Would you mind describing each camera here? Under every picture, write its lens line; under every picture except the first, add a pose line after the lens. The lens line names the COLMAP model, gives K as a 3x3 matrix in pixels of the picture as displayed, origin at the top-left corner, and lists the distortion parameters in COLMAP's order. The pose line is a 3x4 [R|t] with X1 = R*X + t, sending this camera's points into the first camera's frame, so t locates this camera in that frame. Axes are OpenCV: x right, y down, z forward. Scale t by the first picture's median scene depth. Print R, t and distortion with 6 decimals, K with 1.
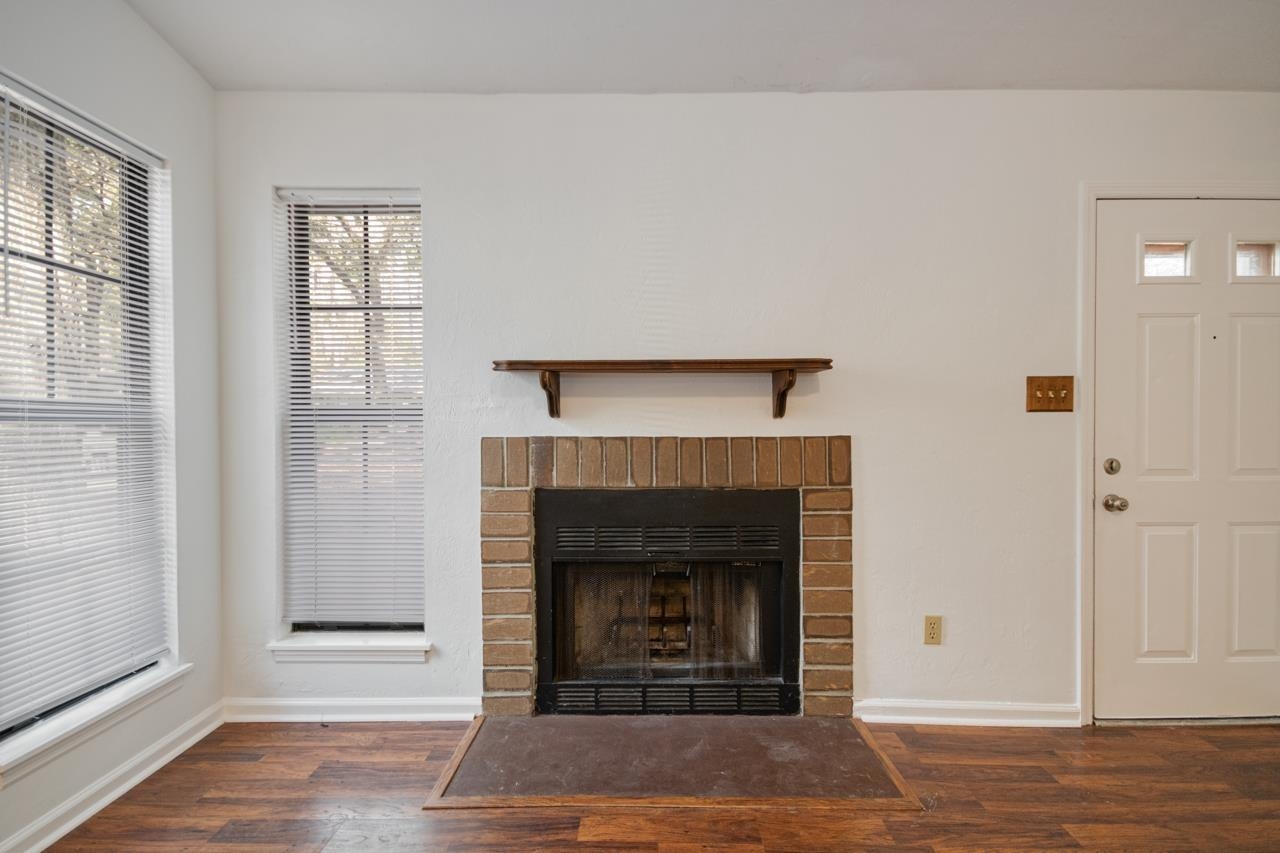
lens RADIAL K [[561.6, 0, 641.1], [0, 561.6, 425.0], [0, 0, 1]] dist [0.008388, -0.000717]
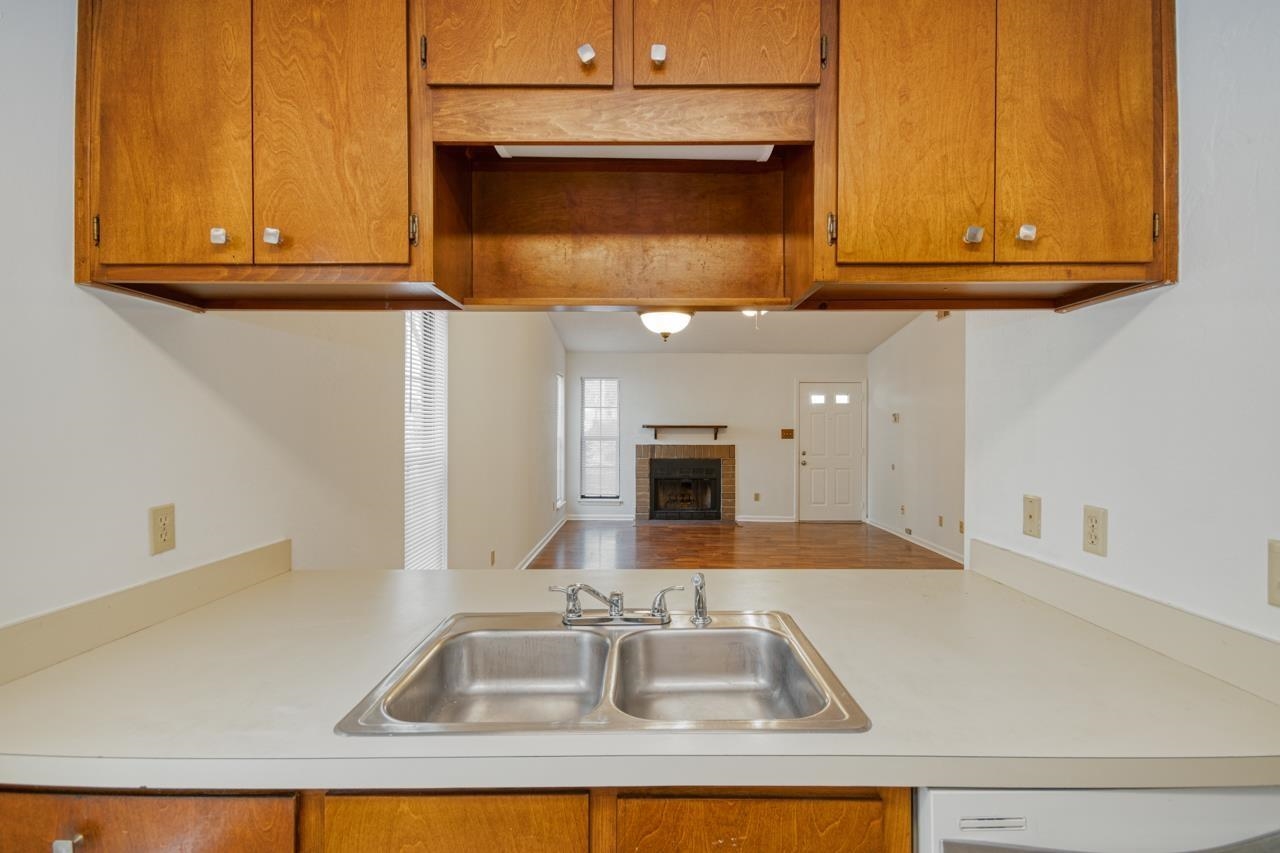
lens RADIAL K [[565.0, 0, 643.7], [0, 565.0, 428.3], [0, 0, 1]] dist [0.008714, 0.000110]
pose [[0.999979, 0.006384, 0.001157, -0.237233], [-0.006376, 0.999954, -0.007162, -0.059577], [-0.001203, 0.007155, 0.999974, -2.748265]]
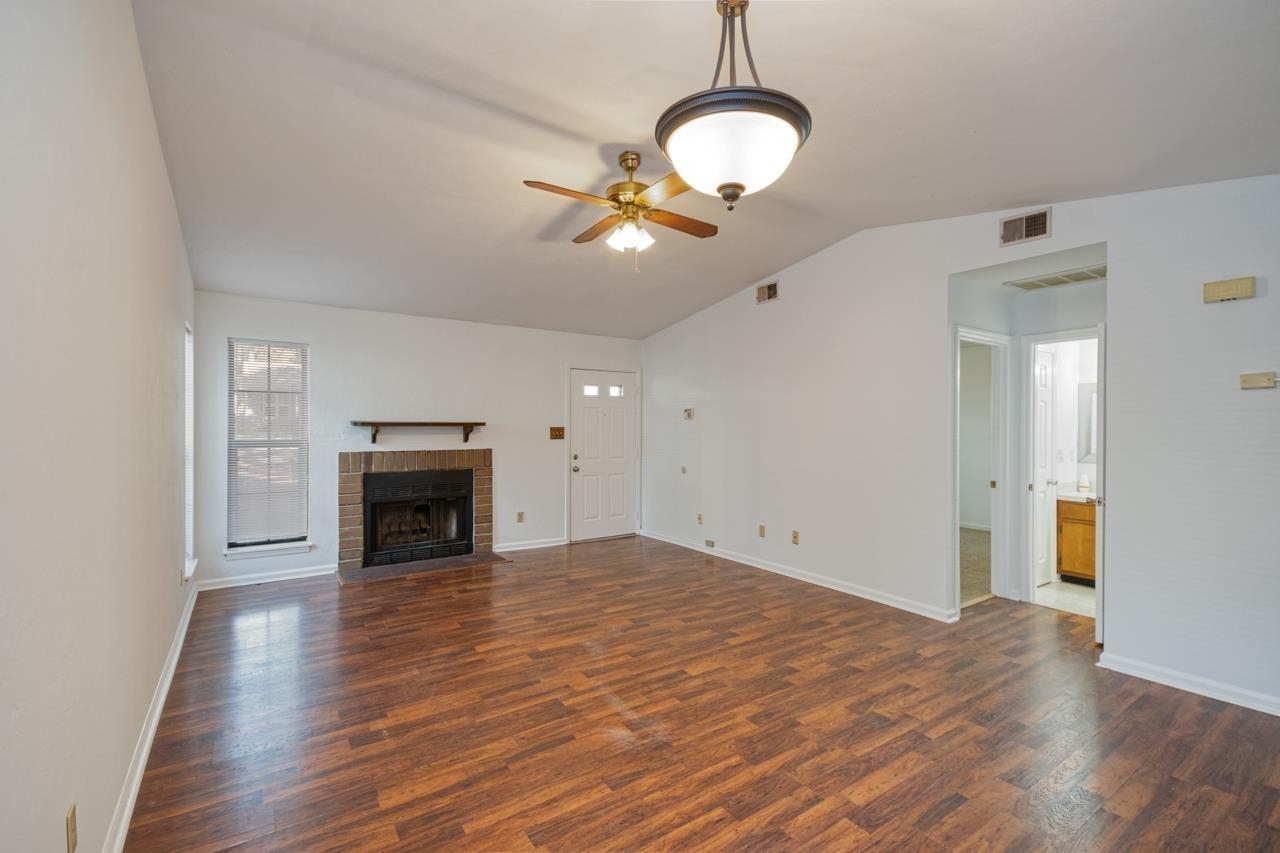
lens RADIAL K [[561.6, 0, 641.1], [0, 561.6, 425.0], [0, 0, 1]] dist [0.008388, -0.000717]
pose [[0.818875, 0.004943, 0.573951, -0.601016], [0.000584, 0.999955, -0.009445, -0.068980], [-0.573972, 0.008070, 0.818835, -1.651832]]
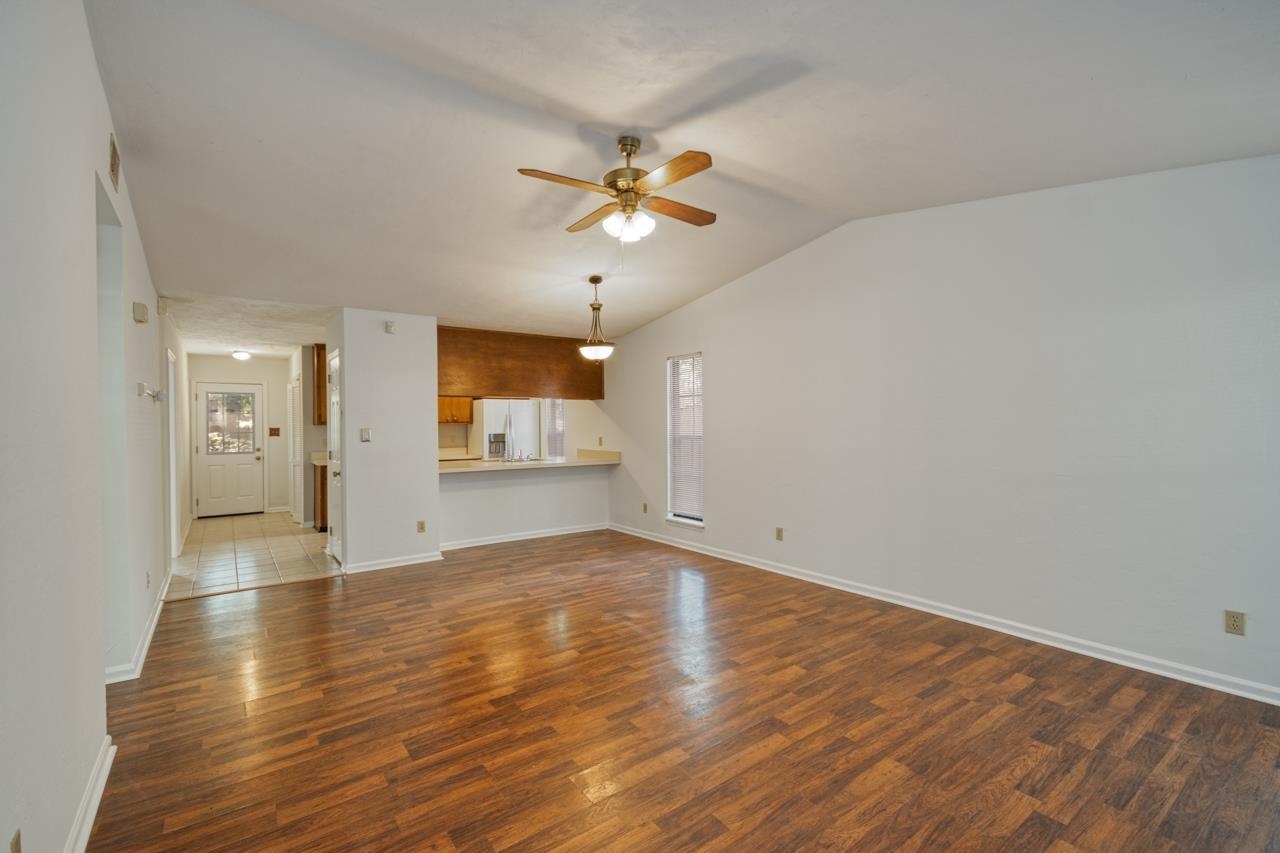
lens RADIAL K [[565.0, 0, 643.7], [0, 565.0, 428.3], [0, 0, 1]] dist [0.008714, 0.000110]
pose [[-0.797876, 0.015554, -0.602621, 1.059506], [0.003900, 0.999779, 0.020641, -0.095290], [0.602809, 0.014119, -0.797761, 0.738575]]
